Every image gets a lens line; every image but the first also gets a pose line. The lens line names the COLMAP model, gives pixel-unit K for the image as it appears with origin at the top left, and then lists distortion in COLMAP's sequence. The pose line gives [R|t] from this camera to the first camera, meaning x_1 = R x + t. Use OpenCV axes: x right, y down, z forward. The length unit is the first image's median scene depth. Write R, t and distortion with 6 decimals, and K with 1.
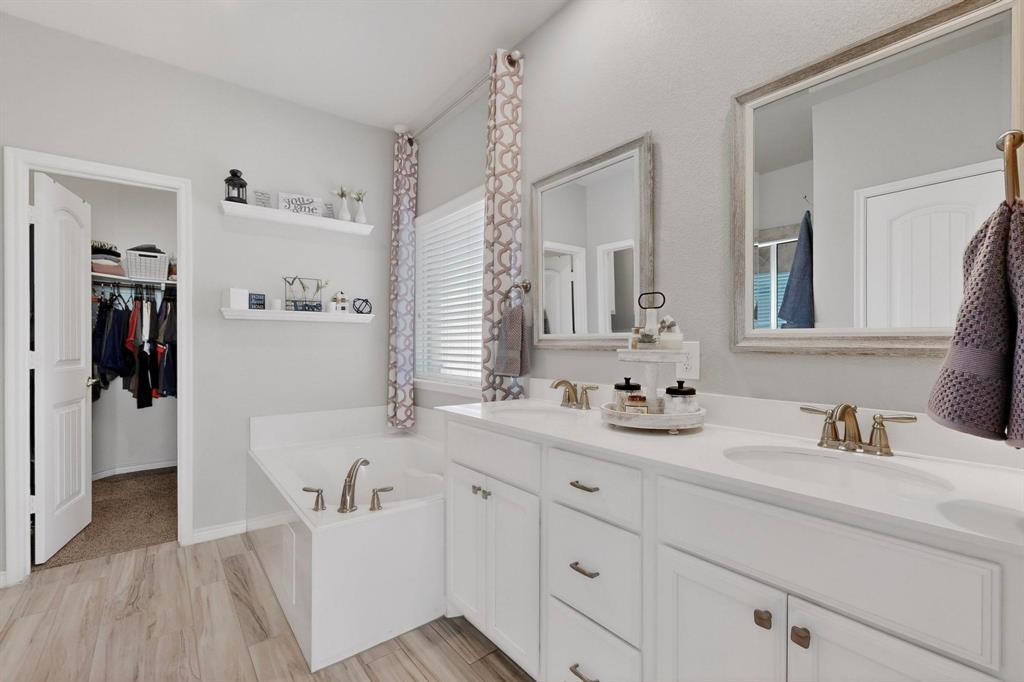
lens RADIAL K [[446.0, 0, 511.3], [0, 446.0, 342.8], [0, 0, 1]] dist [-0.002396, -0.000428]
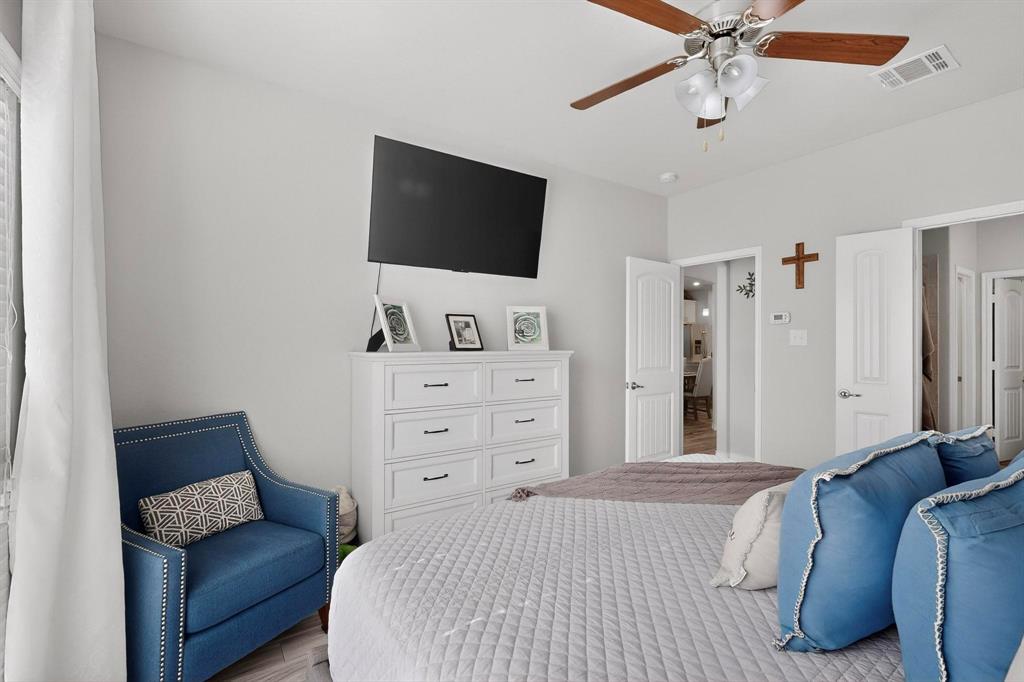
lens RADIAL K [[446.0, 0, 512.7], [0, 446.0, 343.6], [0, 0, 1]] dist [-0.002396, -0.000428]
pose [[-0.078590, -0.000414, -0.996907, 1.296826], [-0.005418, 0.999985, 0.000012, -0.055959], [0.996892, 0.005402, -0.078592, -1.194829]]
